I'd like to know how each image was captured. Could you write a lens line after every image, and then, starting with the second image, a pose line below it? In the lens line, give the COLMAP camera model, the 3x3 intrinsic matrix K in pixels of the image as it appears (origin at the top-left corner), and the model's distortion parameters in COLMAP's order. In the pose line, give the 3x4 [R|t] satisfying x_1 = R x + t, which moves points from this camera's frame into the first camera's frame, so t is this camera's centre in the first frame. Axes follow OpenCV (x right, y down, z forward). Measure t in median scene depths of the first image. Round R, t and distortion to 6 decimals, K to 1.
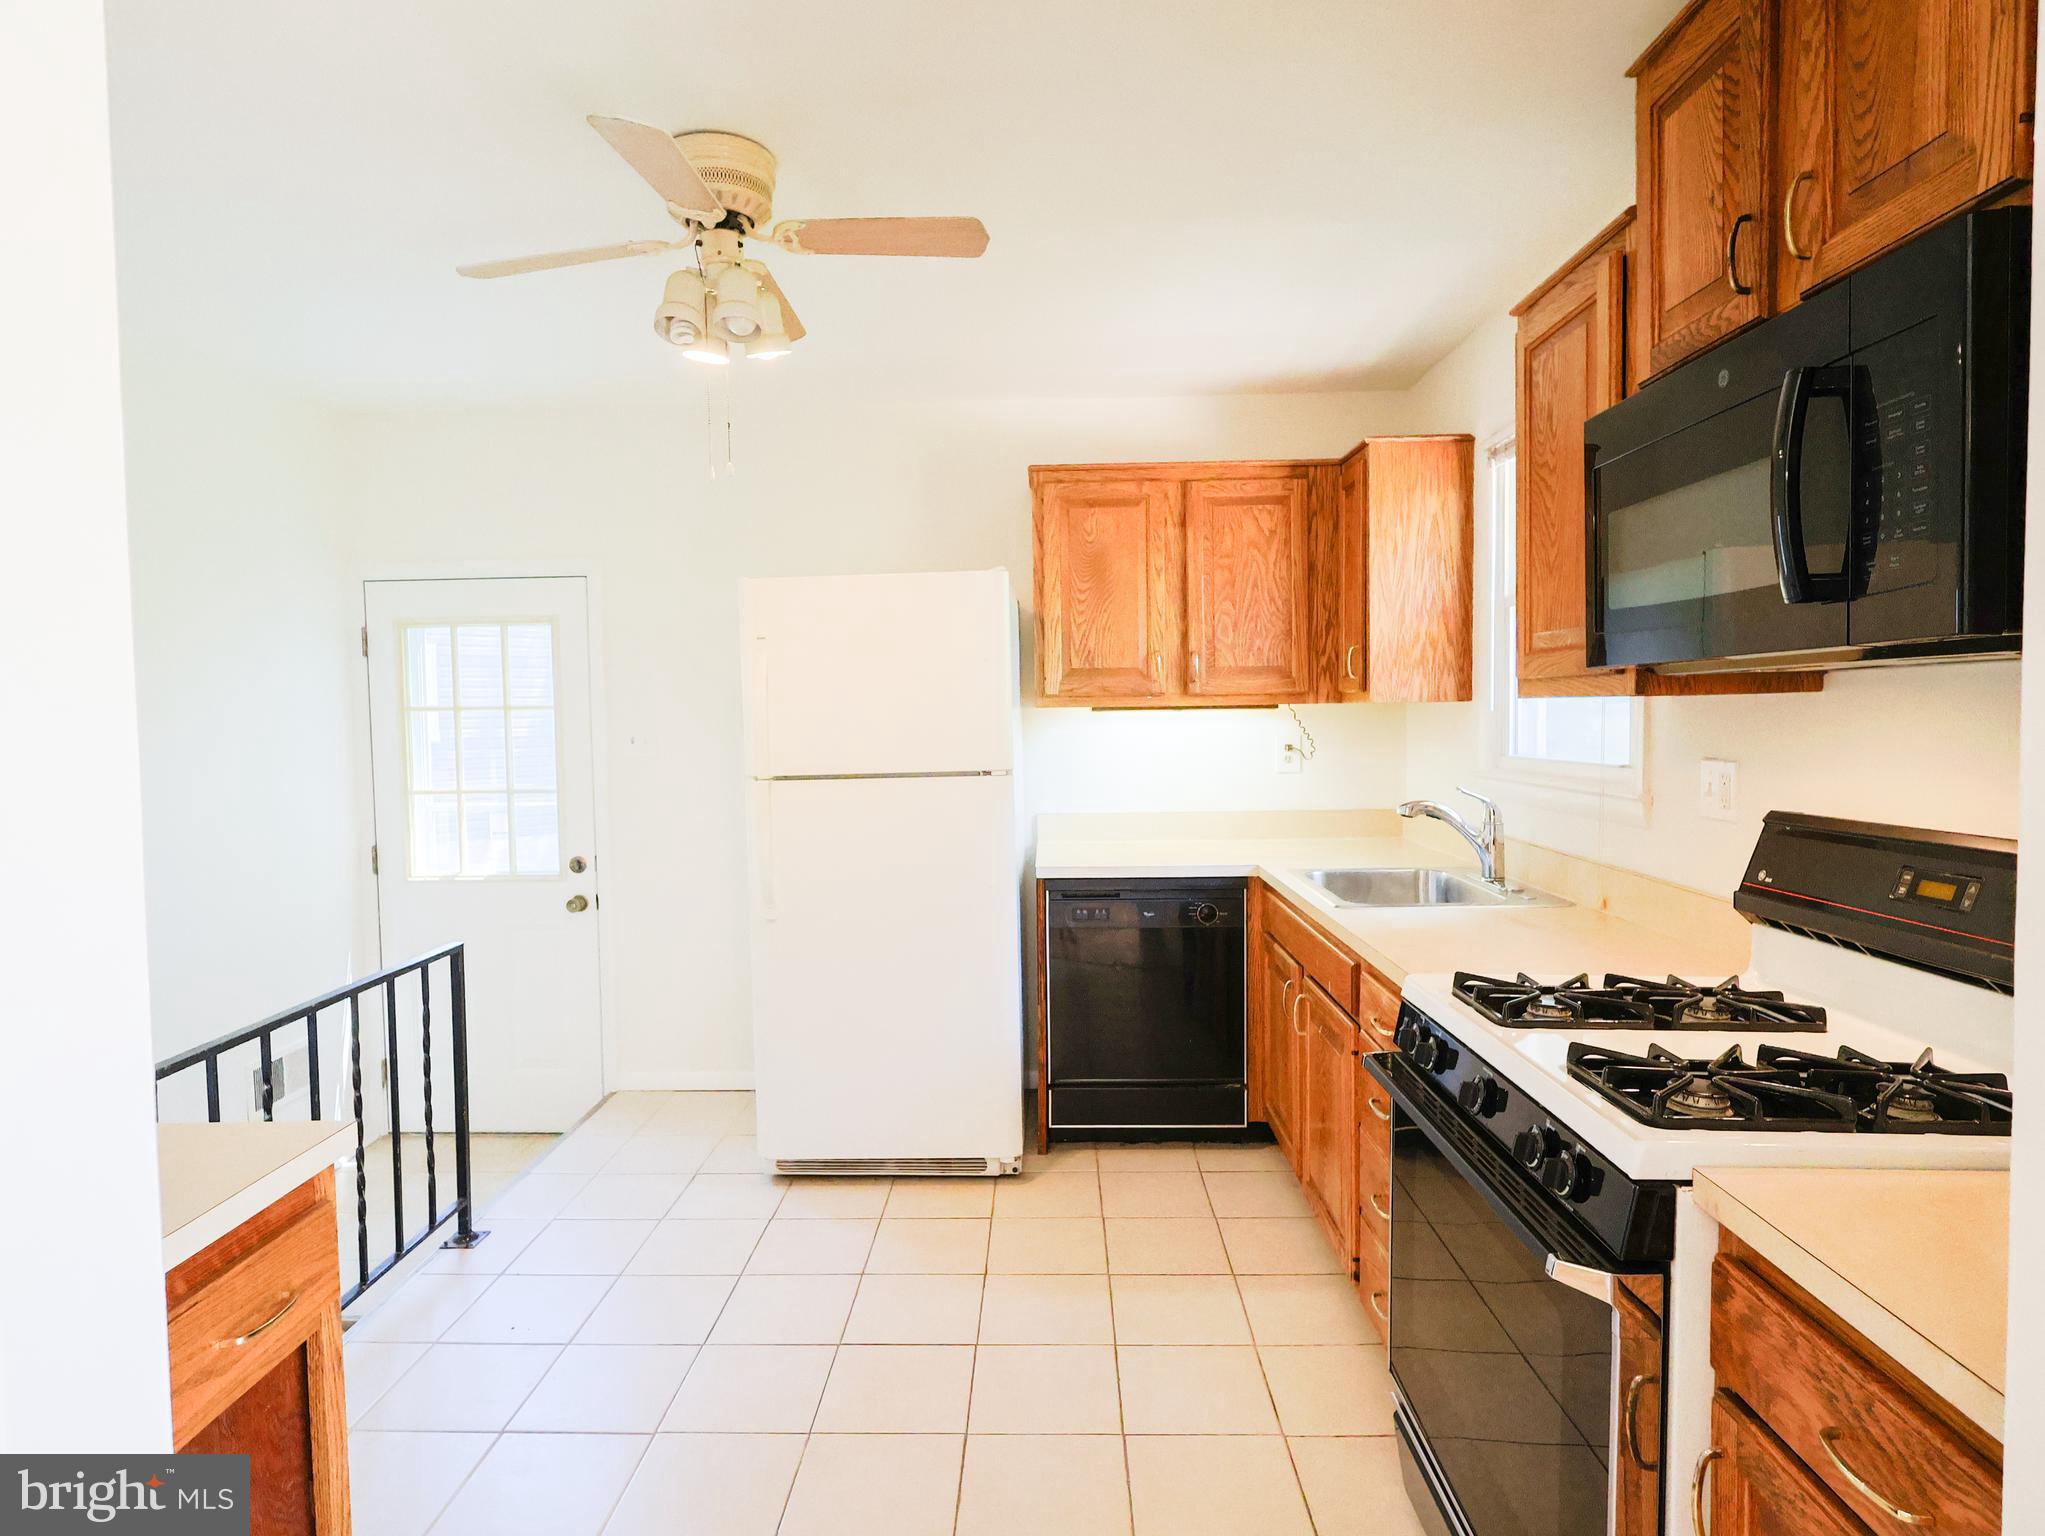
lens RADIAL K [[1127.5, 0, 1011.3], [0, 1127.5, 770.2], [0, 0, 1]] dist [0.002313, 0.000008]
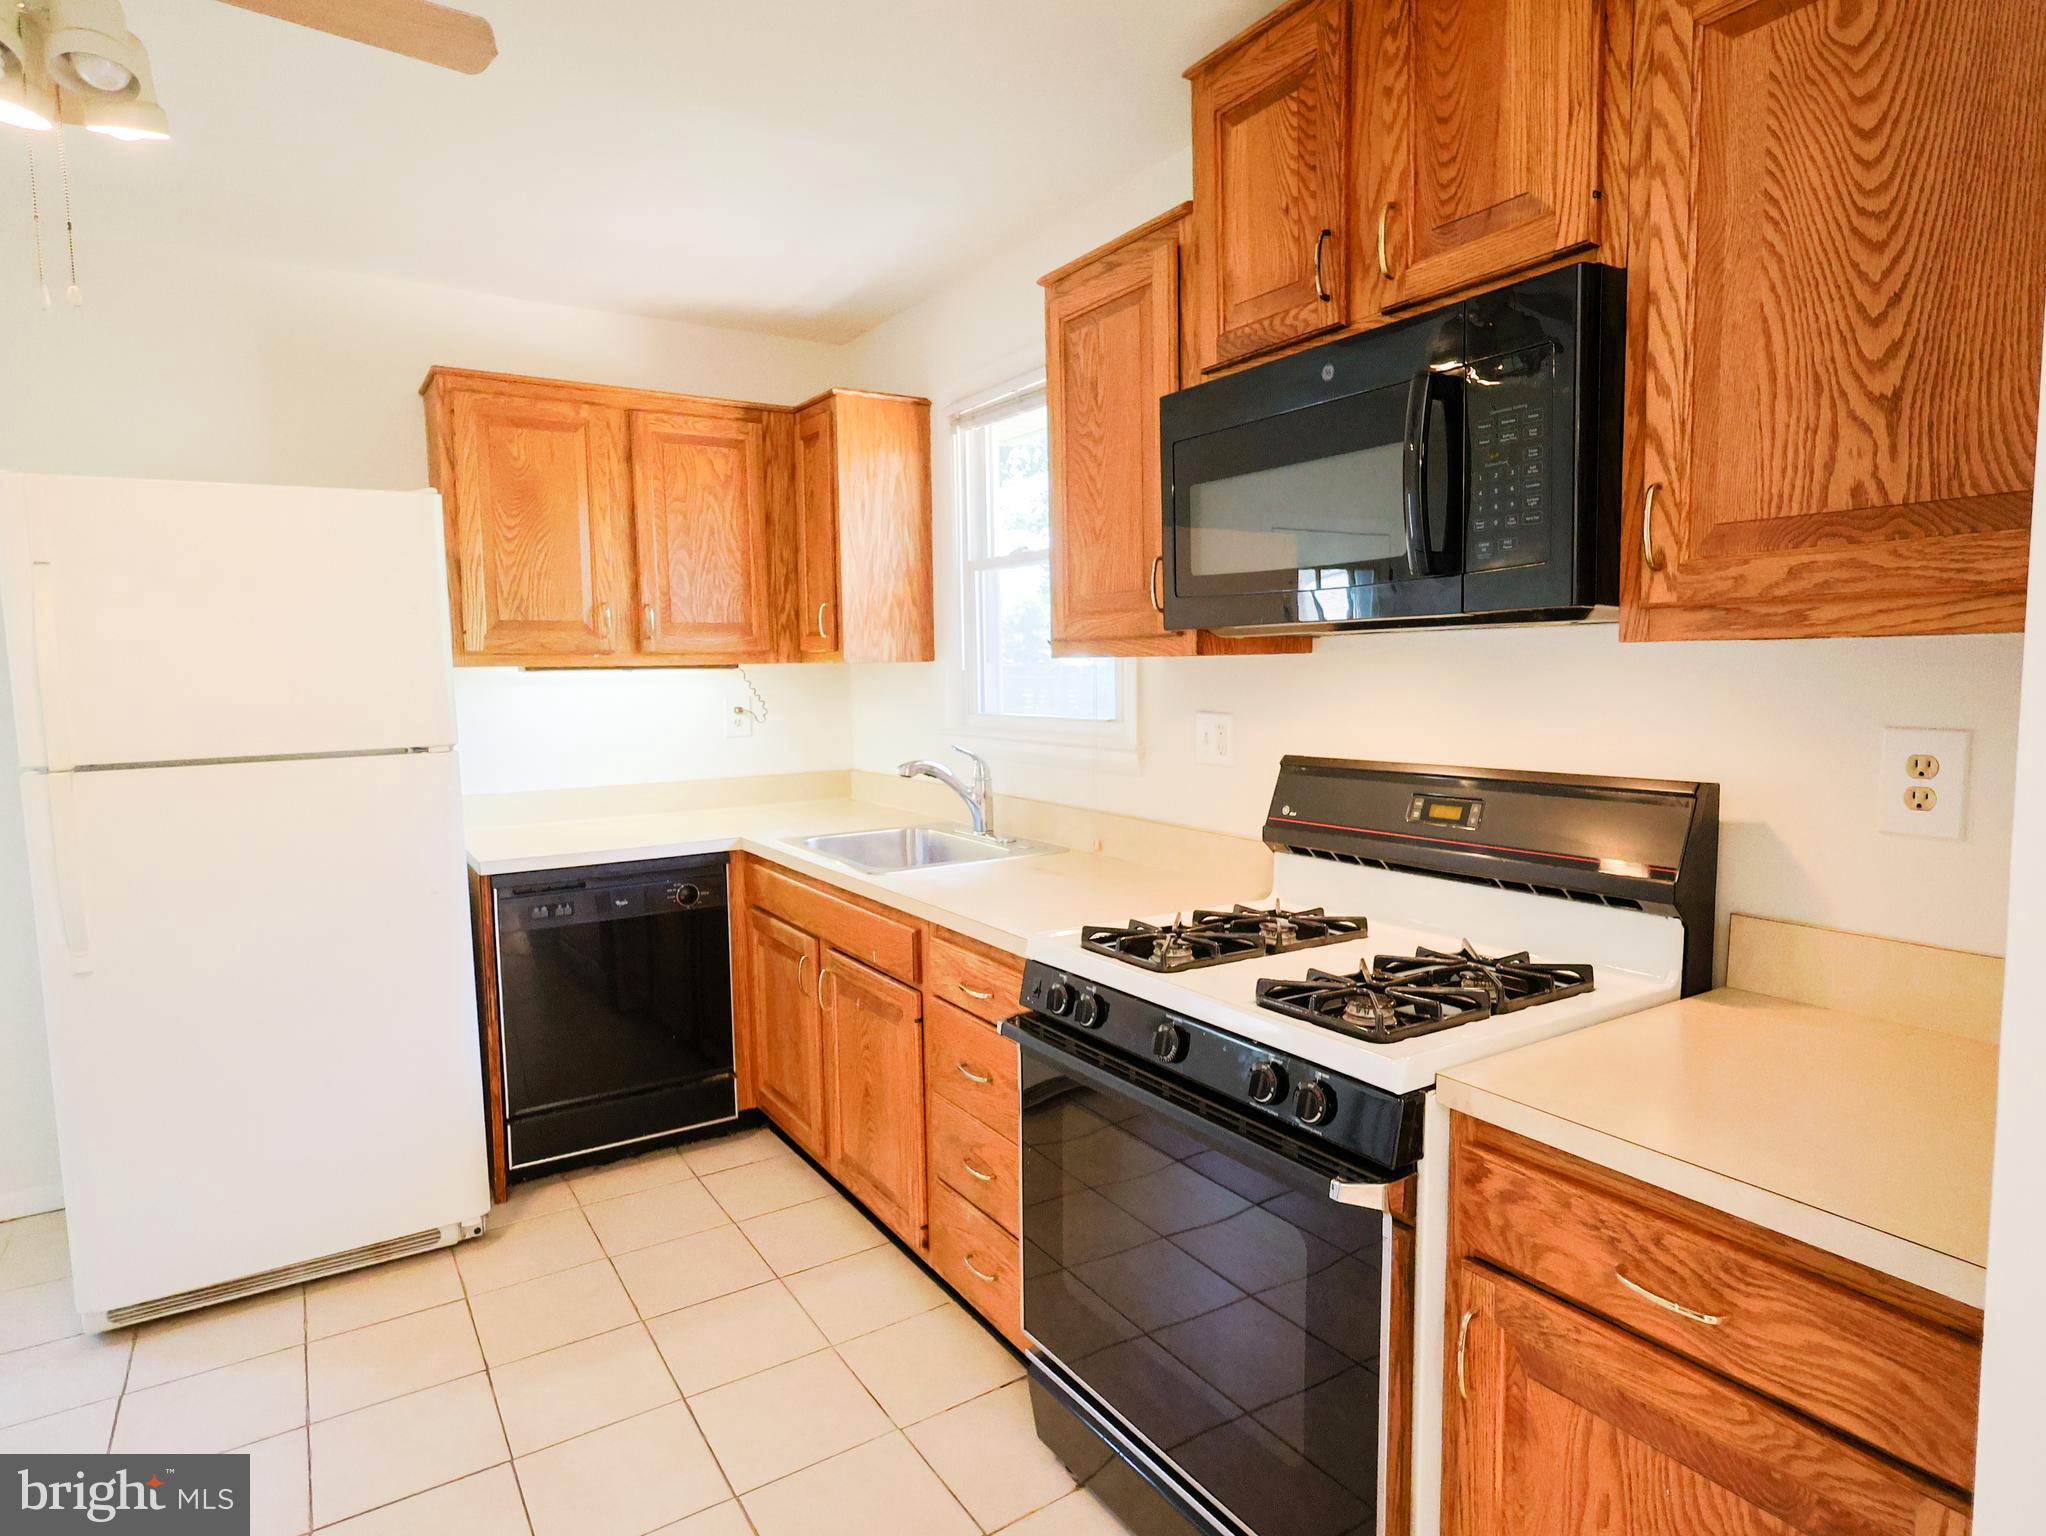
lens RADIAL K [[1140.5, 0, 1010.5], [0, 1140.5, 767.6], [0, 0, 1]] dist [-0.001183, 0.000254]
pose [[0.826598, -0.048354, 0.560712, -0.140755], [0.031110, 0.998705, 0.040263, -0.004597], [-0.561933, -0.015838, 0.827031, 0.113204]]
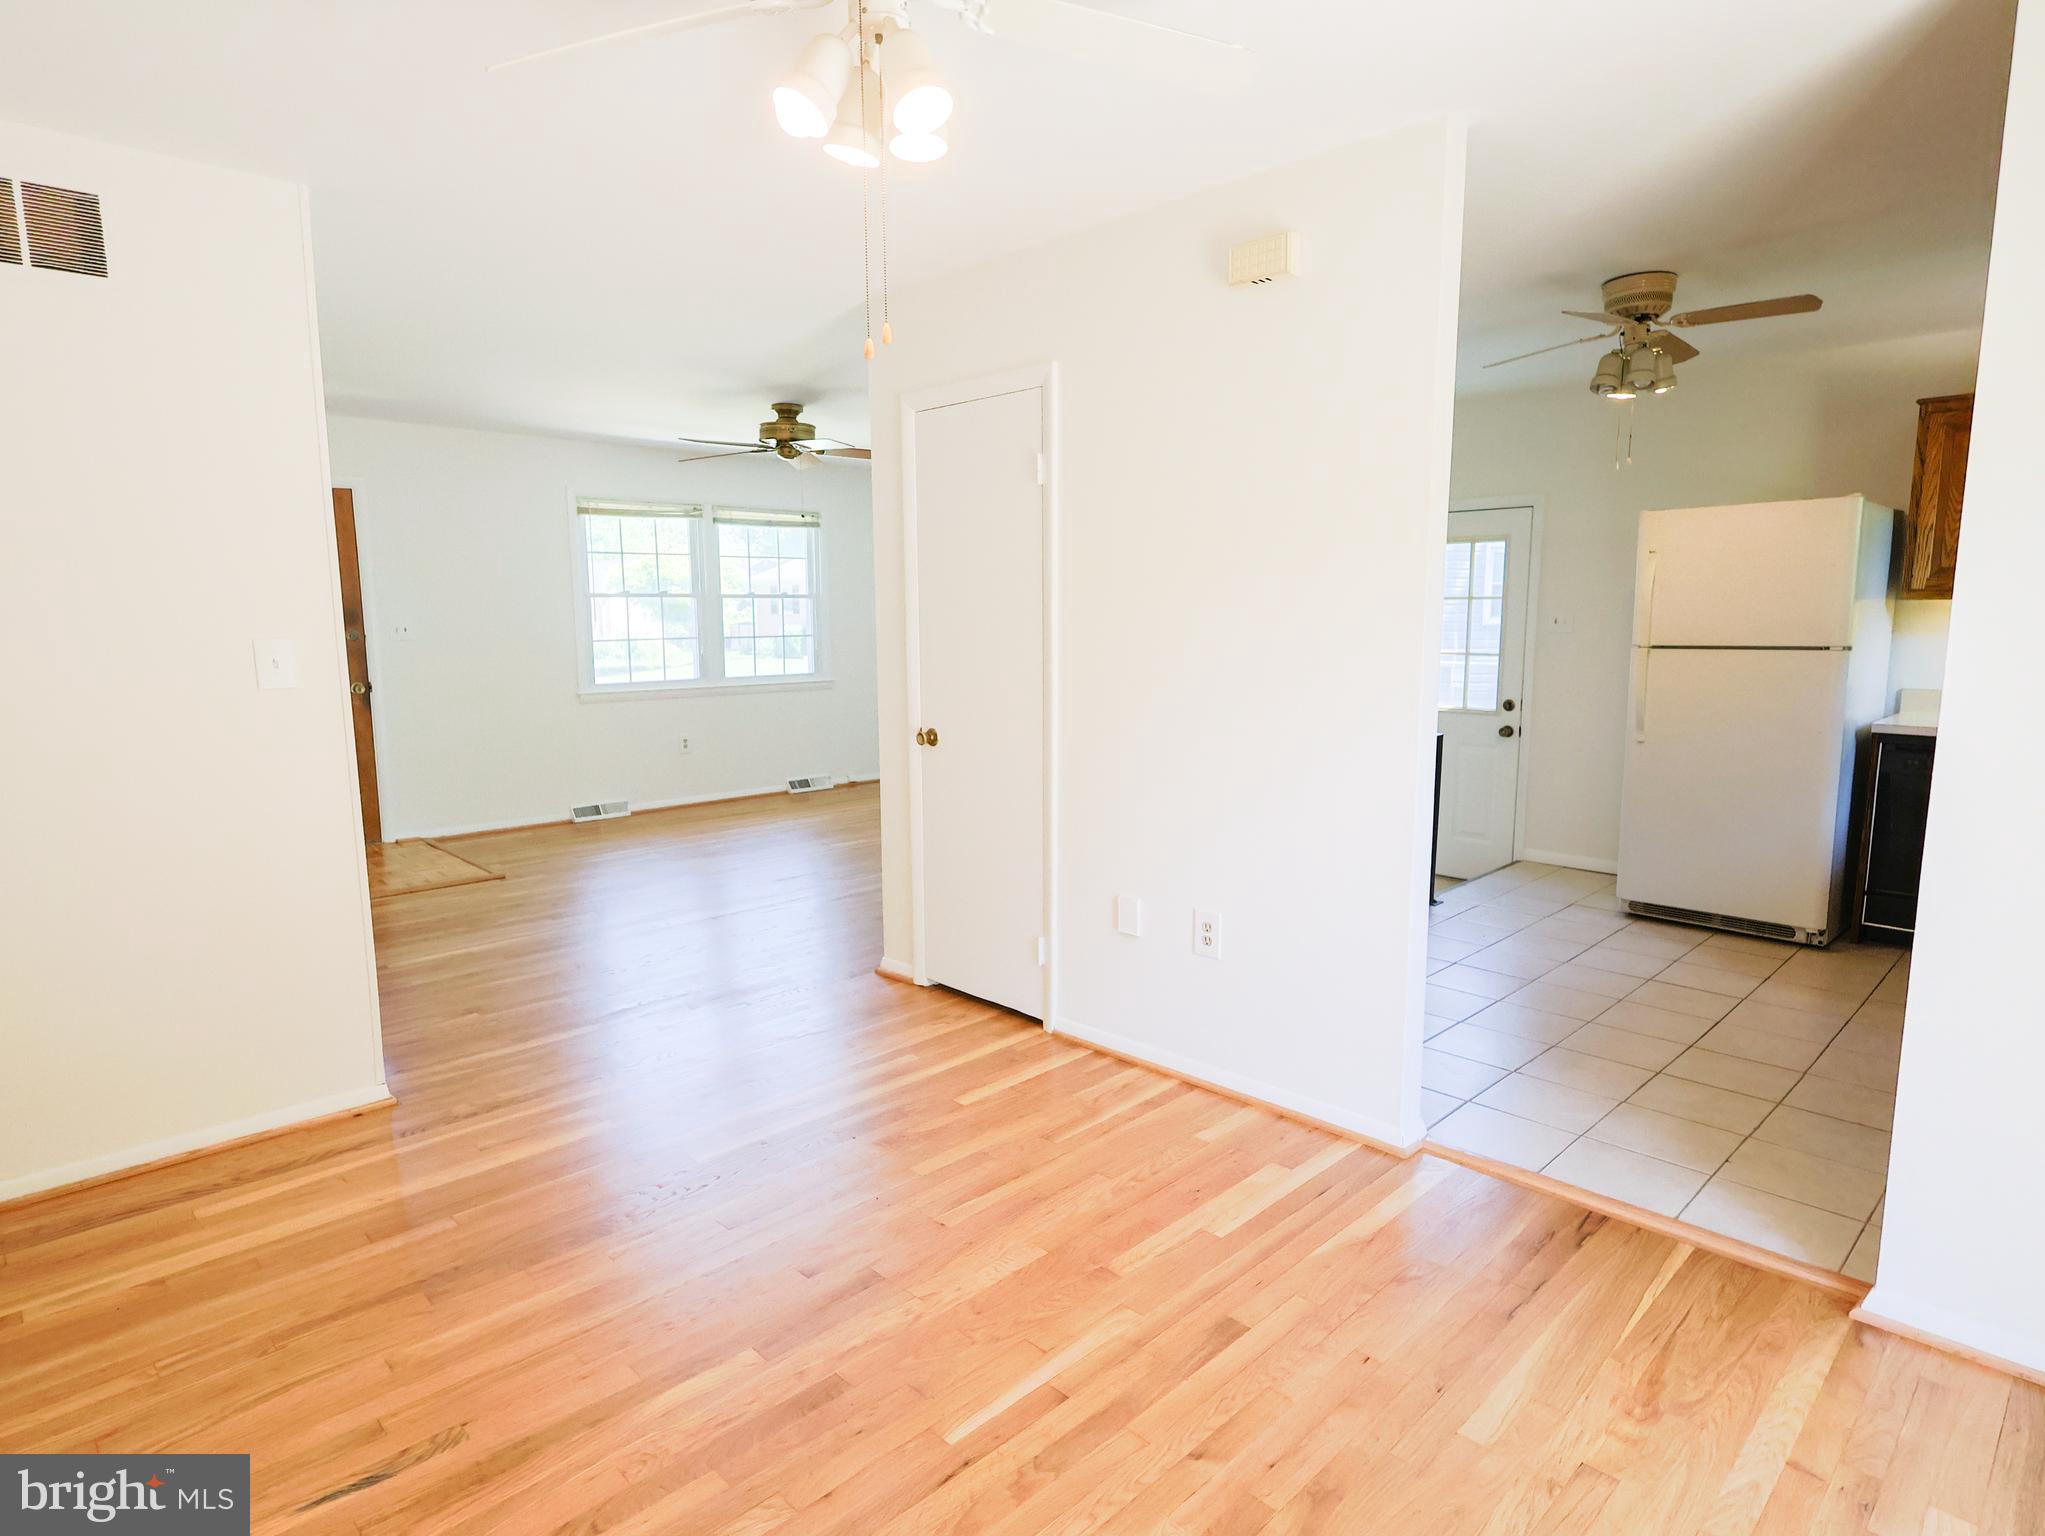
lens RADIAL K [[1127.5, 0, 1011.3], [0, 1127.5, 770.2], [0, 0, 1]] dist [0.002313, 0.000008]
pose [[0.716705, 0.109296, -0.688759, 0.246821], [-0.040832, 0.992525, 0.115010, 0.034754], [0.696180, -0.054304, 0.715810, -0.725365]]
